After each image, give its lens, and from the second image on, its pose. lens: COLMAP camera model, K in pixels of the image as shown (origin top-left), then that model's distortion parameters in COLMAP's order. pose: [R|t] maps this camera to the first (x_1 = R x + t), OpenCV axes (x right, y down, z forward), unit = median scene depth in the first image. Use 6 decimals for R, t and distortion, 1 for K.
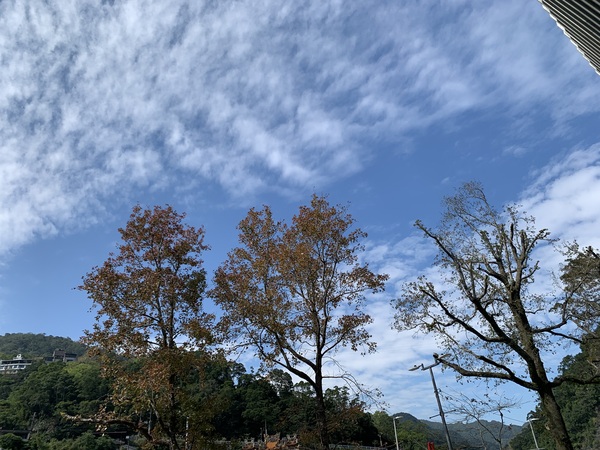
lens RADIAL K [[460.1, 0, 293.8], [0, 460.1, 225.4], [0, 0, 1]] dist [0.001521, 0.000245]
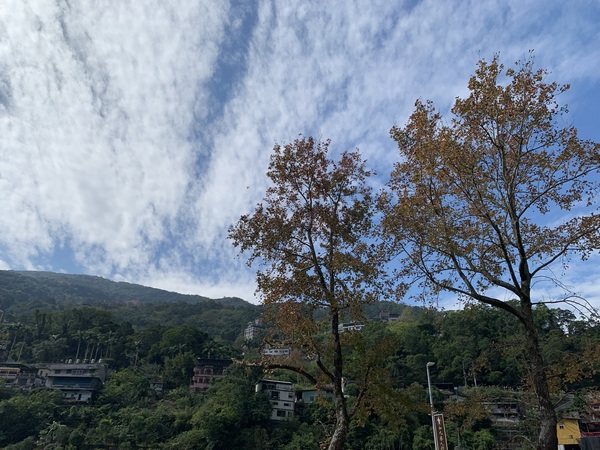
lens RADIAL K [[459.3, 0, 300.0], [0, 459.3, 225.0], [0, 0, 1]] dist [0.013608, 0.000147]
pose [[0.799240, -0.188257, -0.570767, 0.153092], [0.238943, 0.970928, 0.014347, 0.085324], [0.551473, -0.147848, 0.820986, 0.170715]]
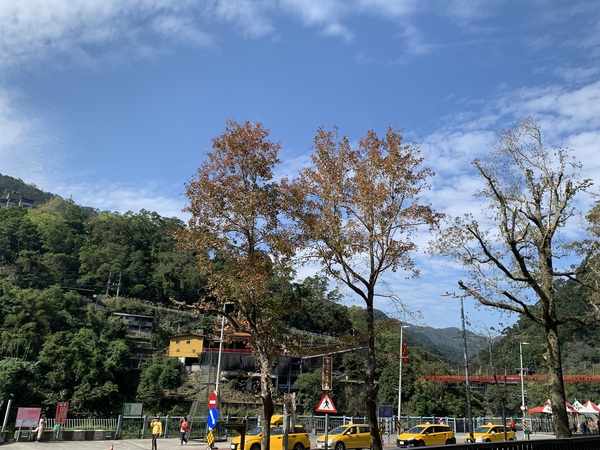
lens RADIAL K [[522.0, 0, 300.0], [0, 522.0, 225.0], [0, 0, 1]] dist [0.004402, -0.003314]
pose [[0.987979, 0.146242, 0.050100, -0.156047], [-0.154099, 0.957405, 0.244190, -0.094087], [-0.012255, -0.248975, 0.968432, -0.161674]]
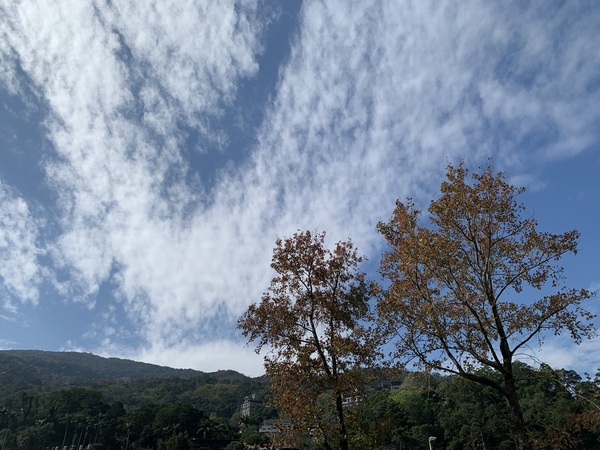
lens RADIAL K [[456.3, 0, 300.0], [0, 456.3, 216.0], [0, 0, 1]] dist [0.008672, 0.004577]
pose [[0.797612, -0.306800, -0.519317, 0.196954], [0.275114, 0.951247, -0.139429, 0.050582], [0.536775, -0.031661, 0.843131, 0.103378]]
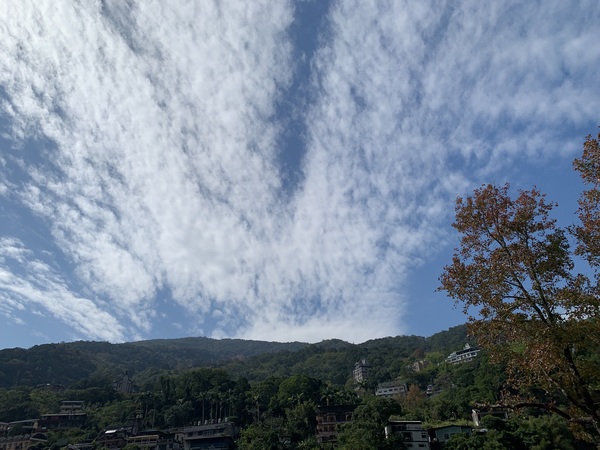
lens RADIAL K [[459.3, 0, 300.0], [0, 459.3, 225.0], [0, 0, 1]] dist [0.013608, 0.000147]
pose [[0.633161, -0.368669, -0.680581, 0.083007], [0.397300, 0.909408, -0.123006, -0.000718], [0.664274, -0.192512, 0.722274, 0.012147]]
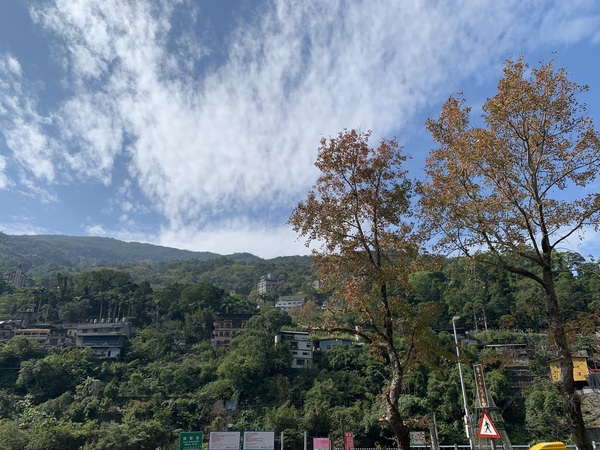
lens RADIAL K [[456.0, 0, 299.9], [0, 456.0, 221.2], [0, 0, 1]] dist [0.037900, -0.042936]
pose [[0.781339, -0.168662, -0.600885, 0.166737], [0.281544, 0.954513, 0.098174, 0.016955], [0.556995, -0.245882, 0.793284, 0.060203]]
